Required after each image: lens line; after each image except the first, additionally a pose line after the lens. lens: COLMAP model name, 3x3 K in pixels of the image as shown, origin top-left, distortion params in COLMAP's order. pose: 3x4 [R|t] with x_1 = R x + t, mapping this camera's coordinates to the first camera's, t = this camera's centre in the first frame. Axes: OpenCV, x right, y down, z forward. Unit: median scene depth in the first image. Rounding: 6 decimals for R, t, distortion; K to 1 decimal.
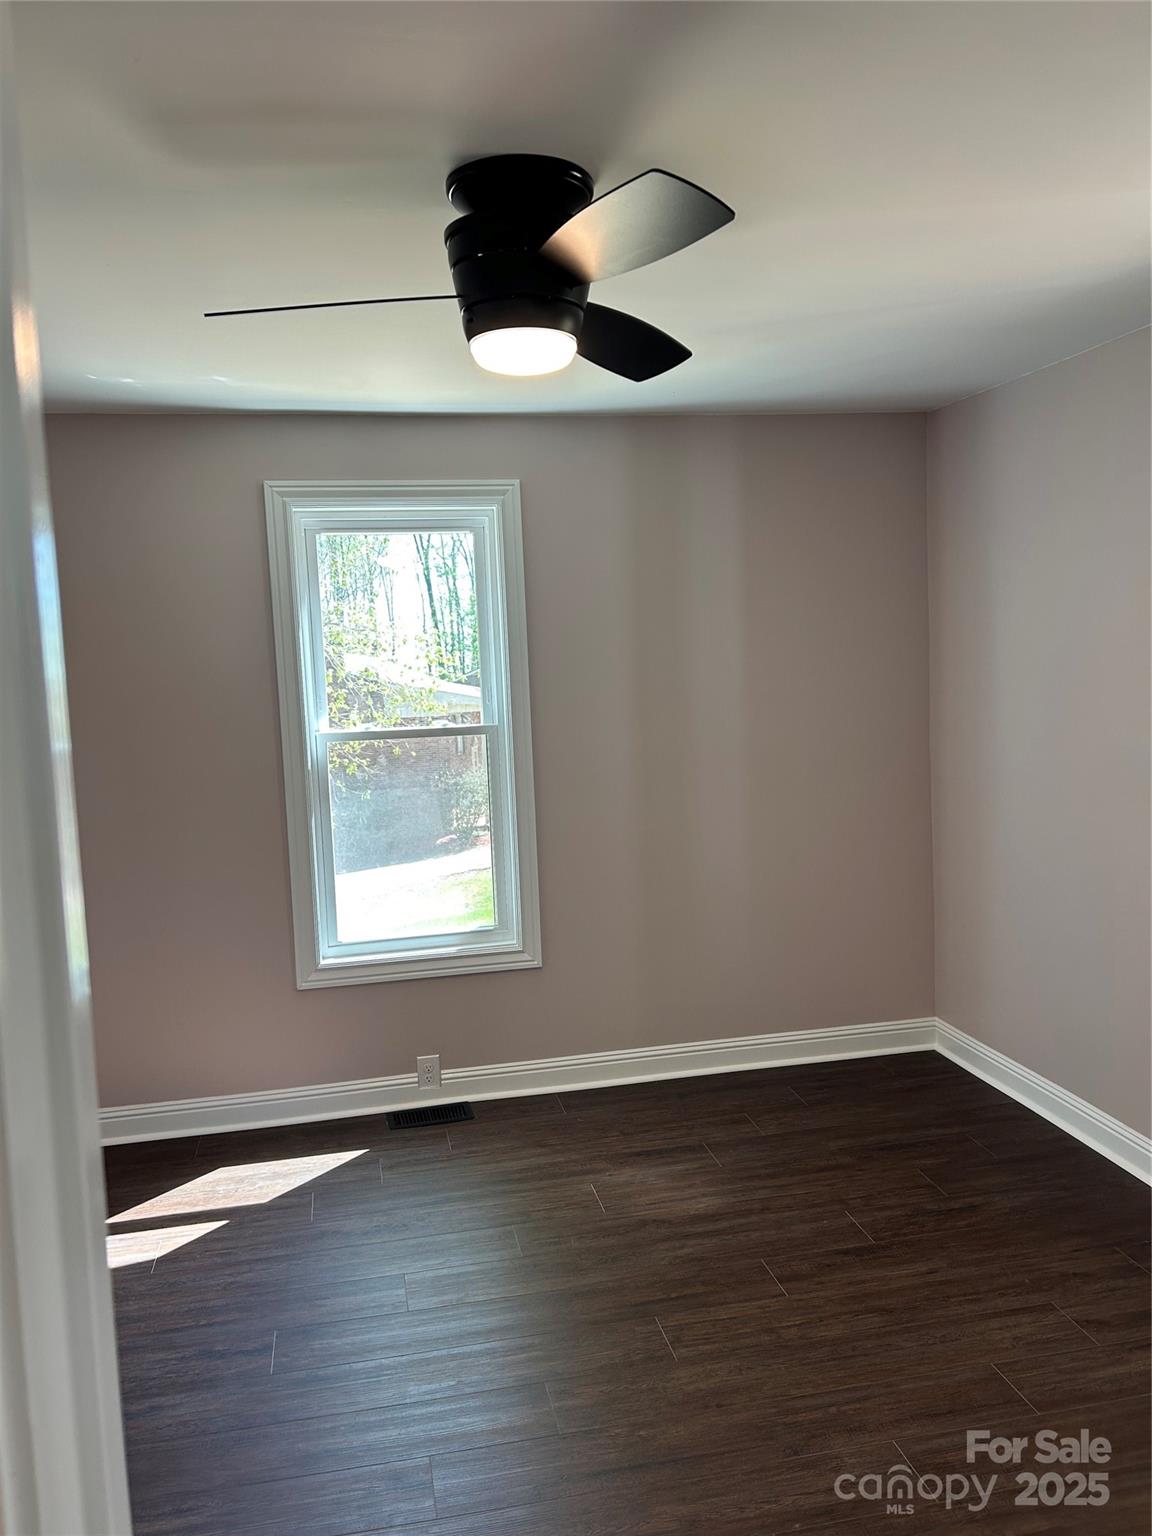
lens RADIAL K [[1226.9, 0, 576.0], [0, 1226.9, 768.0], [0, 0, 1]] dist [0.074393, 0.003608]
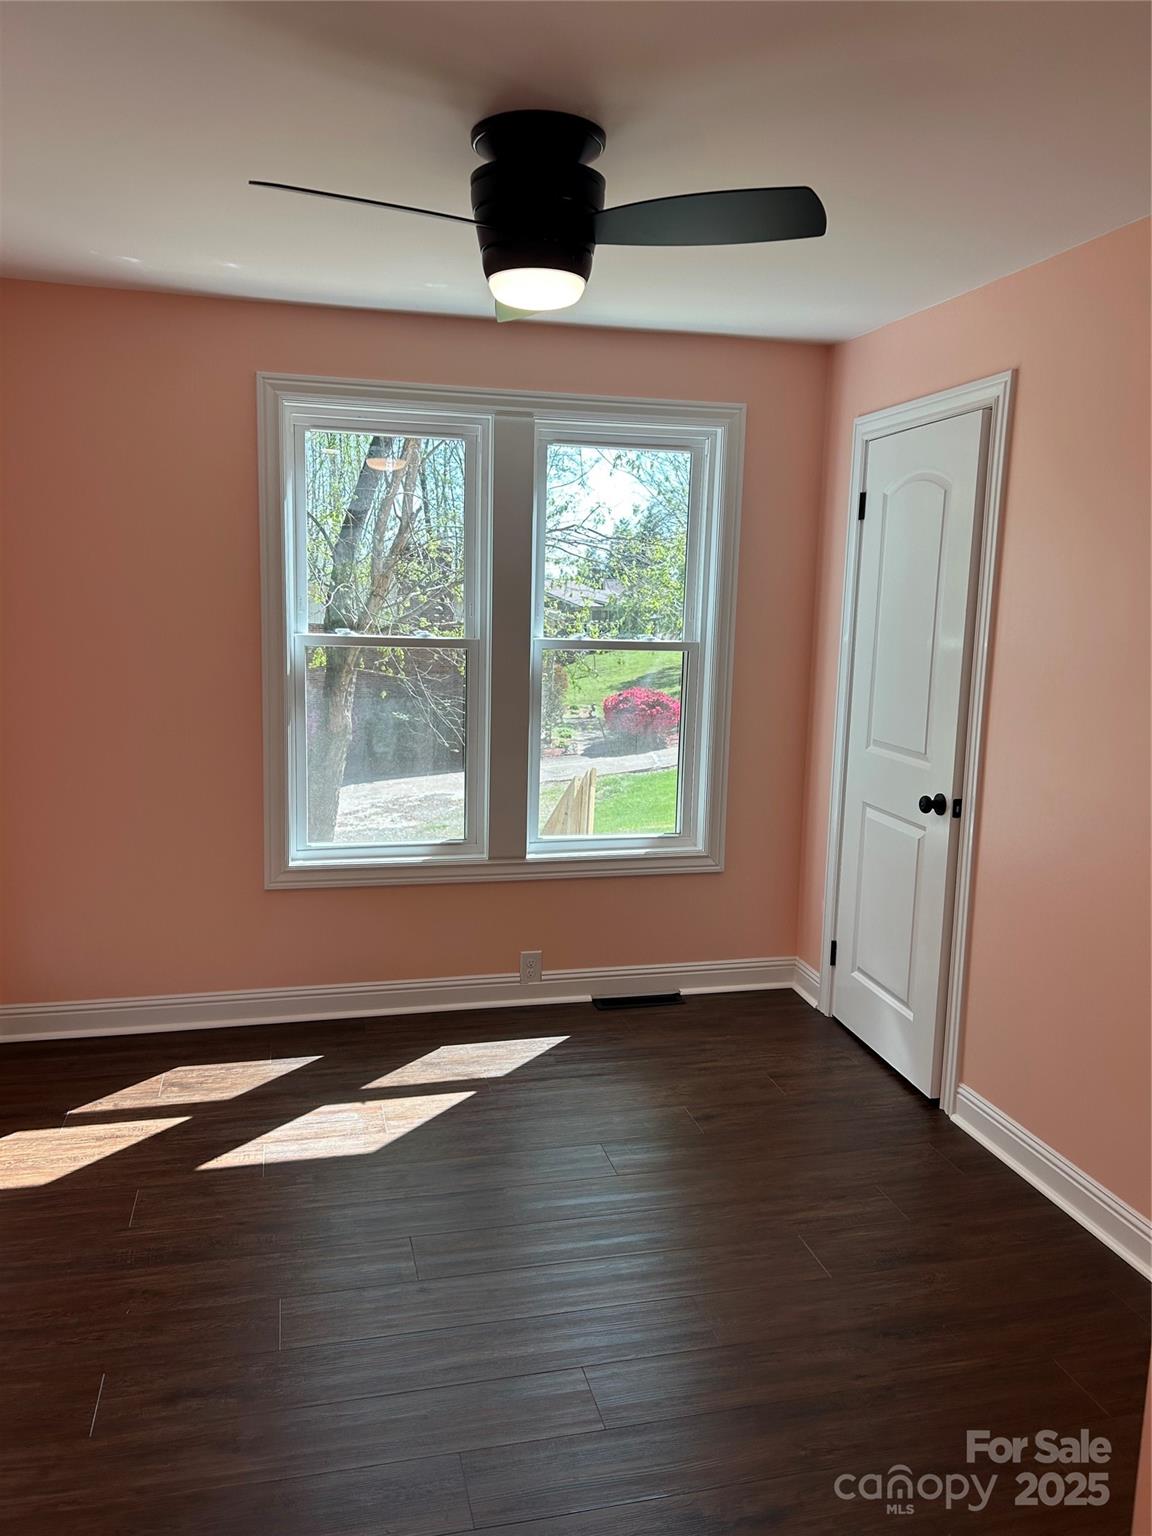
lens RADIAL K [[1272.1, 0, 480.5], [0, 1272.1, 730.6], [0, 0, 1]] dist [0.062769, 0.002032]
pose [[0.996270, 0.058270, 0.063647, -0.274078], [-0.060401, 0.997659, 0.032077, 0.015834], [-0.061629, -0.035802, 0.997457, -0.059216]]
